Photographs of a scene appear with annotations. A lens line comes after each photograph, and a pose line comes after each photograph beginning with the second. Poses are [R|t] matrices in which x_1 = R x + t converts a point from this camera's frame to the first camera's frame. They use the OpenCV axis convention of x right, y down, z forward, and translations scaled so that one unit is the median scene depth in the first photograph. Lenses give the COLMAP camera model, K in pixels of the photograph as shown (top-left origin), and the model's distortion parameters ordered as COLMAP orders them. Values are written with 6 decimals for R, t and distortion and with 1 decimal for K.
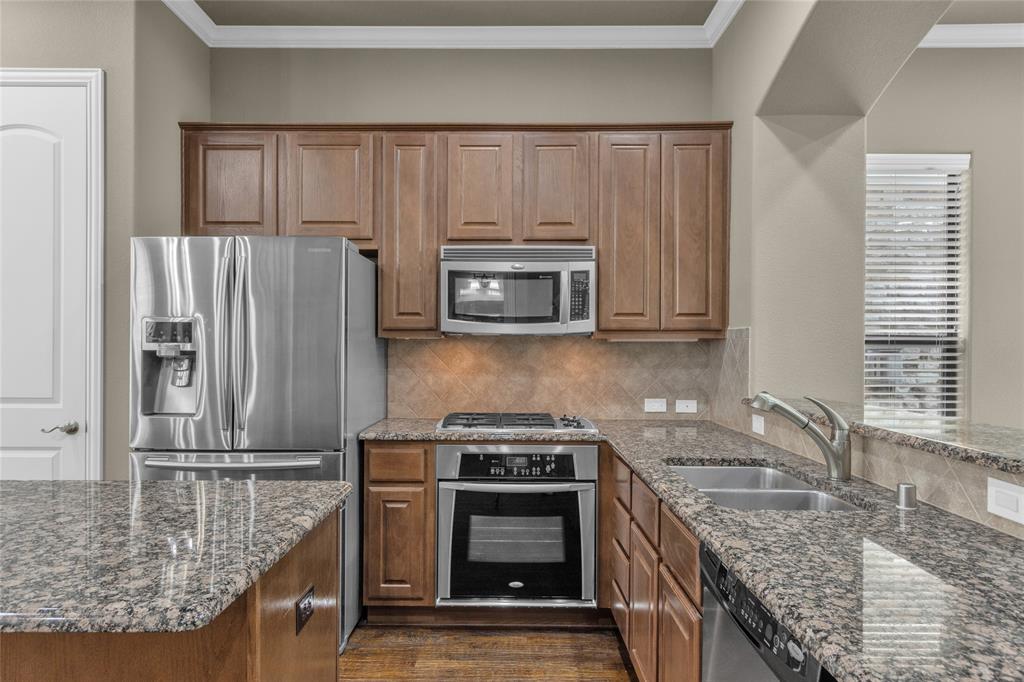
lens RADIAL K [[650.2, 0, 507.0], [0, 650.2, 346.1], [0, 0, 1]] dist [0.016732, -0.003329]
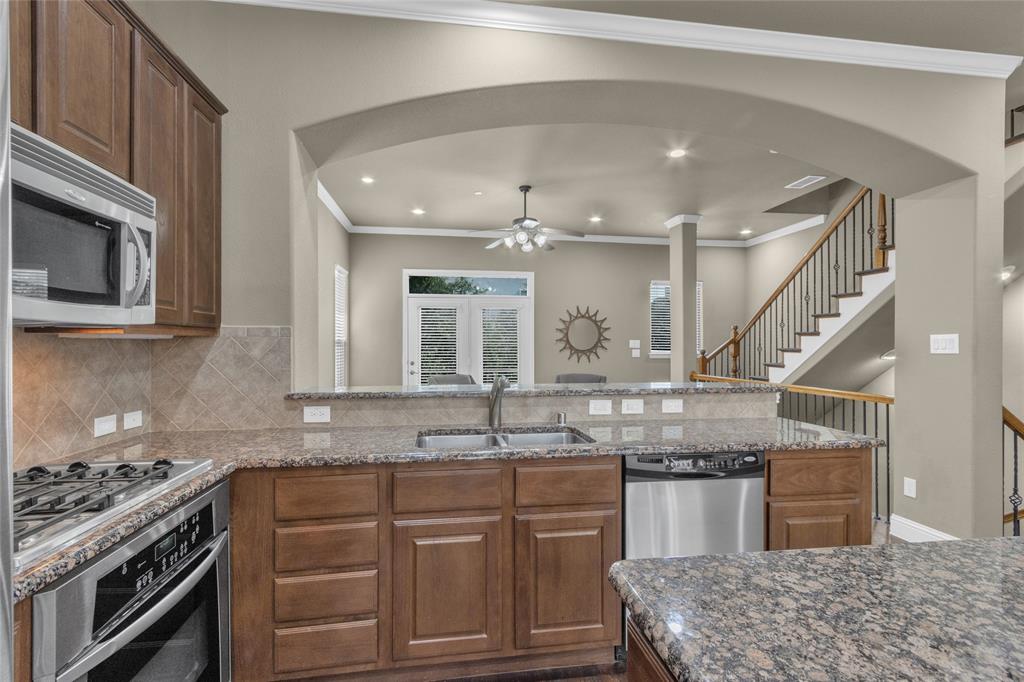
lens RADIAL K [[472.3, 0, 506.9], [0, 472.3, 343.3], [0, 0, 1]] dist [0.006055, -0.002905]
pose [[-0.151147, -0.000833, 0.988511, -0.408573], [-0.000707, 0.999999, 0.000735, -0.002338], [-0.988511, -0.000588, -0.151148, 0.705701]]
